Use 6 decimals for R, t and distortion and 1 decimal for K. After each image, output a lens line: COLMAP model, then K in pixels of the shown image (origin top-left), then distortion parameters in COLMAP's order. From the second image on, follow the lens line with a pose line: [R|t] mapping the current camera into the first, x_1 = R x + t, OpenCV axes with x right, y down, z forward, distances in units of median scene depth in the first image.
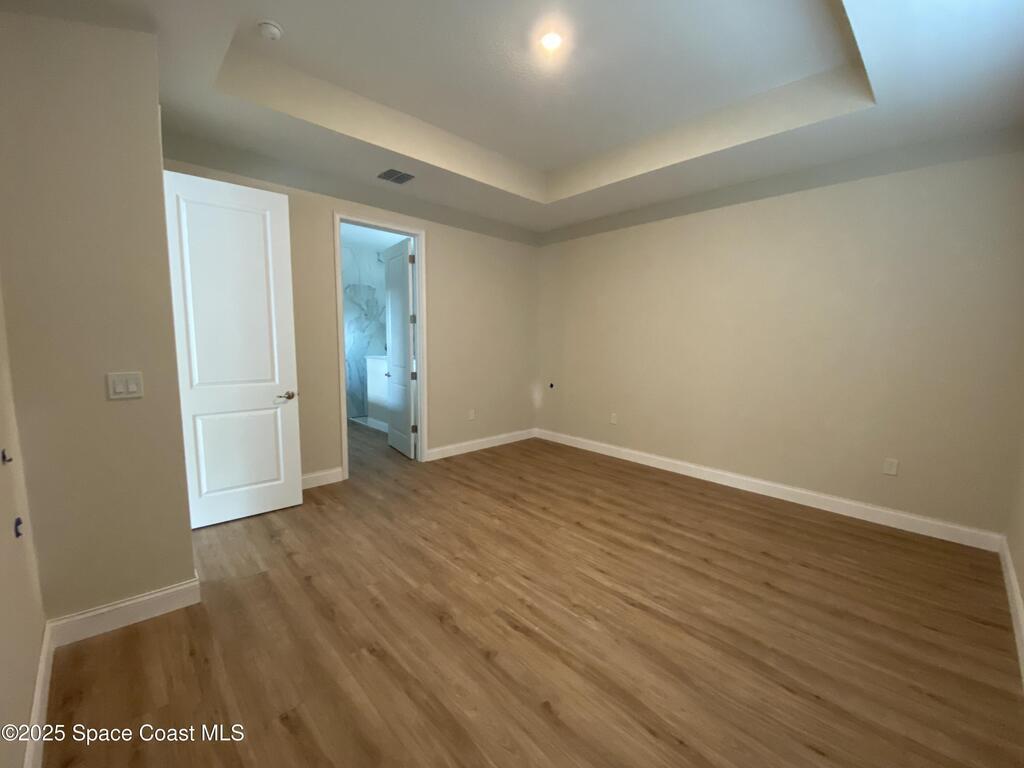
lens RADIAL K [[416.8, 0, 511.7], [0, 416.8, 384.0], [0, 0, 1]] dist [-0.002780, -0.003594]
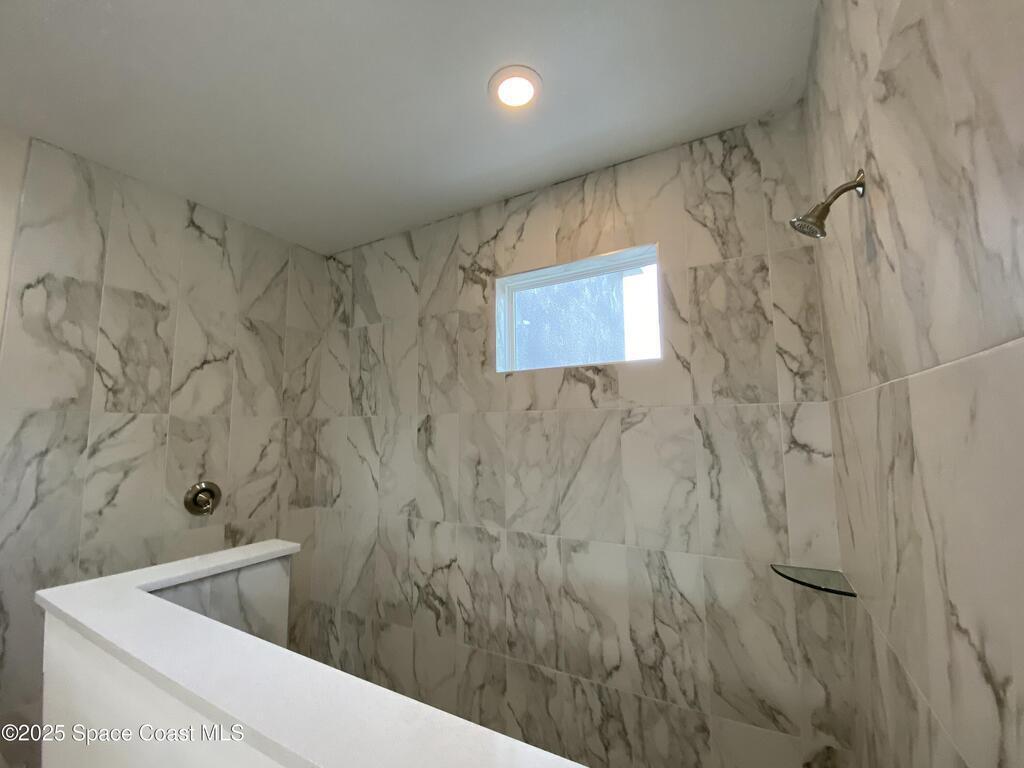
lens RADIAL K [[416.8, 0, 511.6], [0, 416.8, 386.7], [0, 0, 1]] dist [-0.002780, -0.003594]
pose [[0.955374, 0.011794, 0.295164, -0.179025], [0.054825, 0.974763, -0.216405, -0.094622], [-0.290267, 0.222930, 0.930617, 0.667489]]
